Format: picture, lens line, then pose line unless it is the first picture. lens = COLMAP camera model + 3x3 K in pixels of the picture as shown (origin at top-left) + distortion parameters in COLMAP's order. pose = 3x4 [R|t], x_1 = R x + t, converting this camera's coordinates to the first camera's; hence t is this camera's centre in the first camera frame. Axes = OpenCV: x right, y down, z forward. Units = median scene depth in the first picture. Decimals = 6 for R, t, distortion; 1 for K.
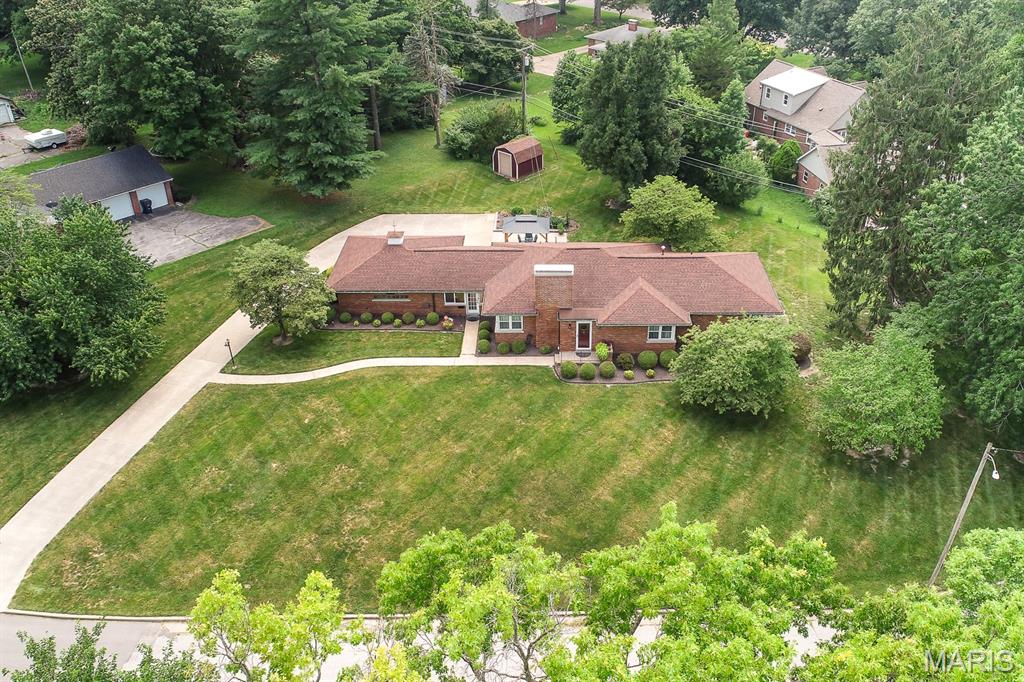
lens RADIAL K [[1040.6, 0, 512.0], [0, 1040.6, 341.0], [0, 0, 1]] dist [0.001156, -0.001419]
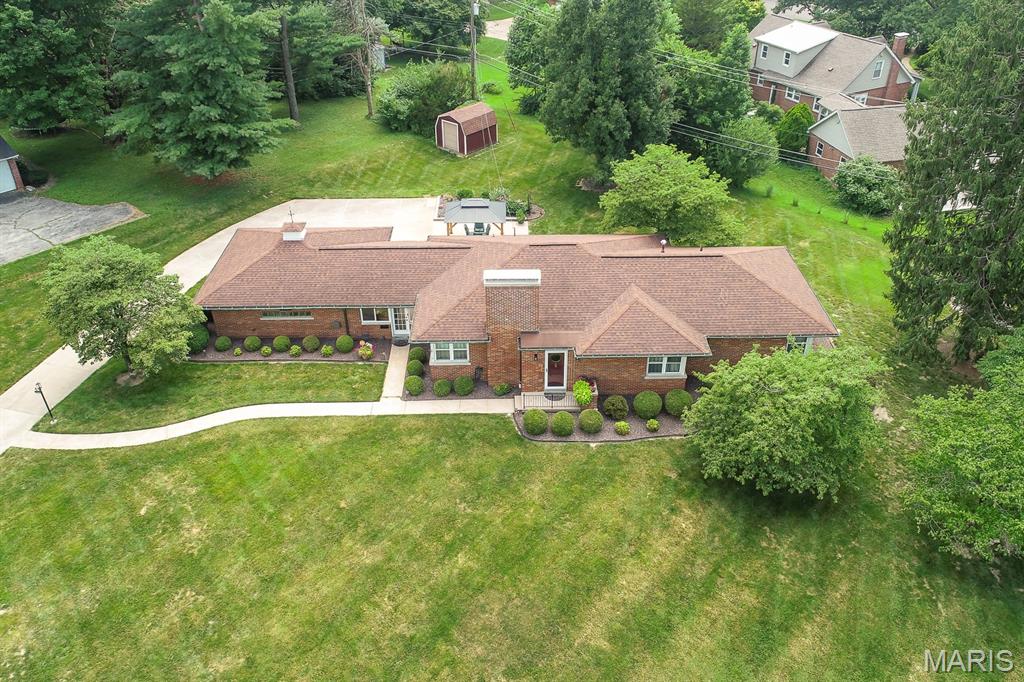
lens RADIAL K [[926.6, 0, 512.0], [0, 926.6, 341.0], [0, 0, 1]] dist [-0.001433, 0.004795]
pose [[0.999191, -0.013456, 0.037892, 0.015337], [0.012358, 0.999502, 0.029050, -0.041148], [-0.038264, -0.028558, 0.998859, 0.360369]]
